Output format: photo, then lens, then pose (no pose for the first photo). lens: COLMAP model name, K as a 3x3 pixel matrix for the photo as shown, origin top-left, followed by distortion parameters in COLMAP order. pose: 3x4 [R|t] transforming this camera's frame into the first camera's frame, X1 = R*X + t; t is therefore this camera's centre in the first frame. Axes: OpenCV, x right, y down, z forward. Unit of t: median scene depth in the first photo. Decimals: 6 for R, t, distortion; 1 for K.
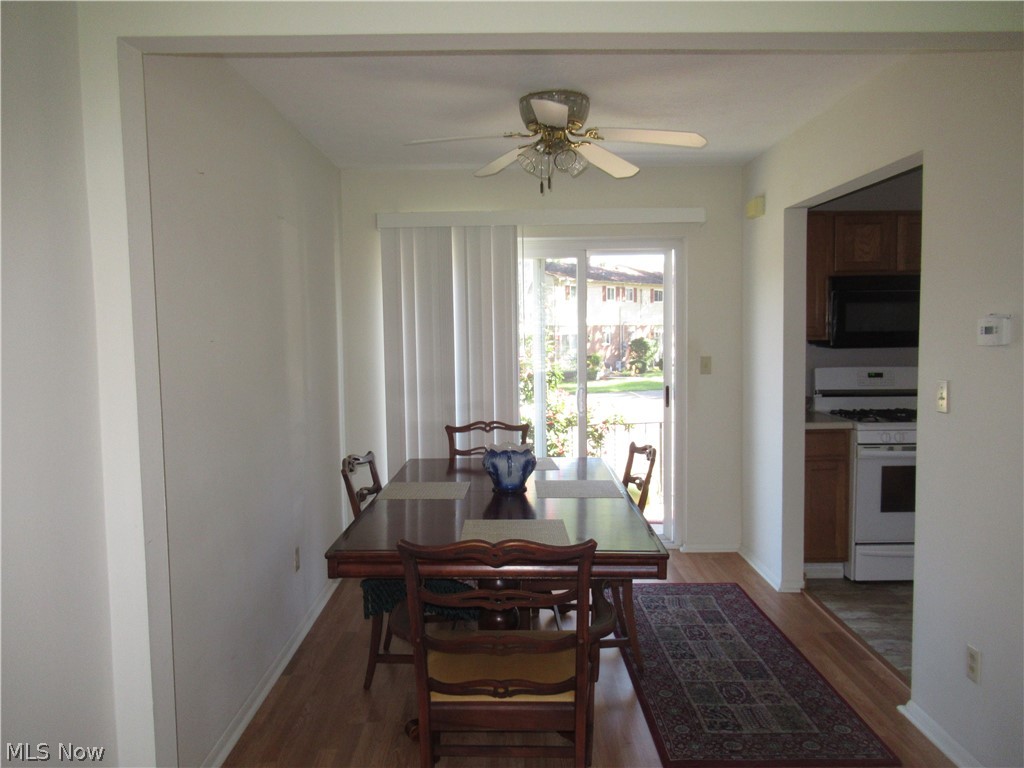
lens RADIAL K [[766.0, 0, 512.0], [0, 766.0, 384.0], [0, 0, 1]] dist [0.003645, 0.002733]
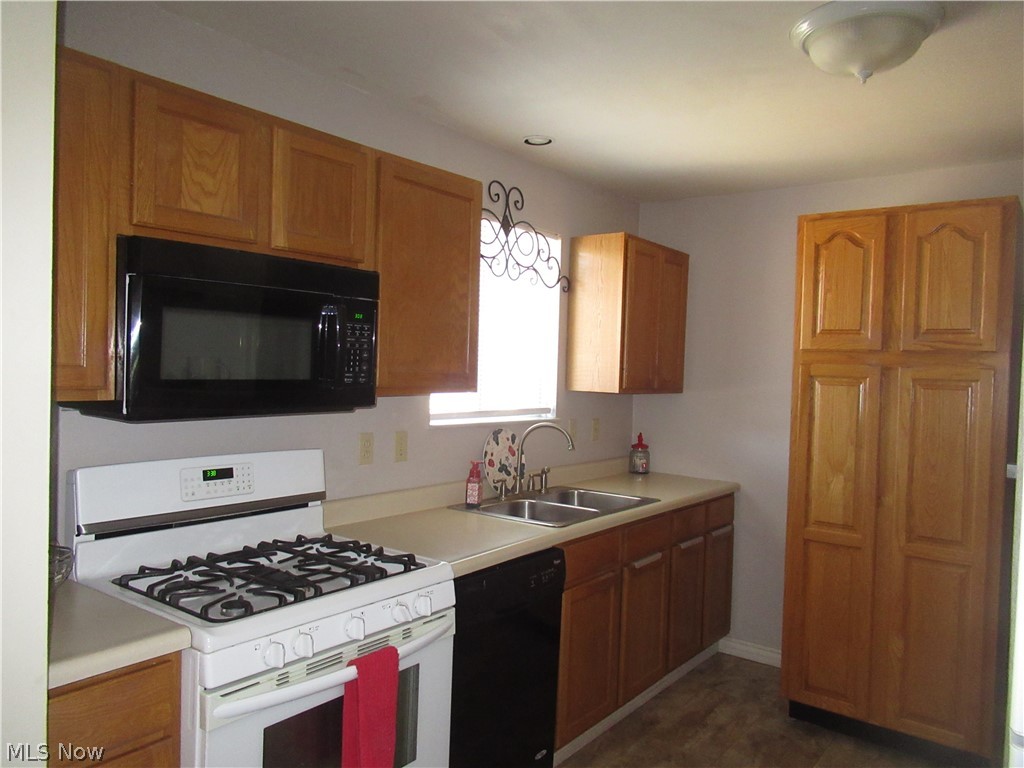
lens RADIAL K [[766.0, 0, 512.0], [0, 766.0, 384.0], [0, 0, 1]] dist [0.003645, 0.002733]
pose [[0.614653, 0.018885, 0.788571, 0.234027], [0.014400, 0.999278, -0.035155, -0.048770], [-0.788666, 0.032964, 0.613938, 0.612474]]
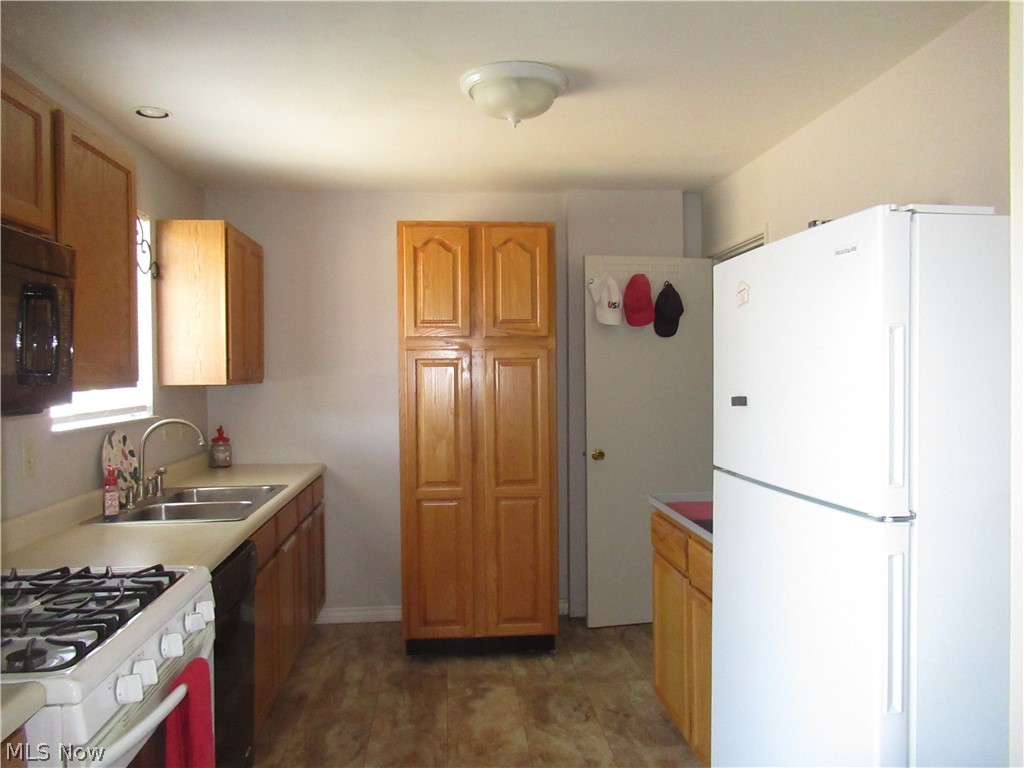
lens RADIAL K [[761.9, 0, 509.5], [0, 761.9, 382.0], [0, 0, 1]] dist [-0.007336, -0.004916]
pose [[-0.071274, 0.000773, 0.997456, 0.134581], [0.082218, 0.996601, 0.005102, -0.048543], [-0.994062, 0.082373, -0.071096, 0.786331]]
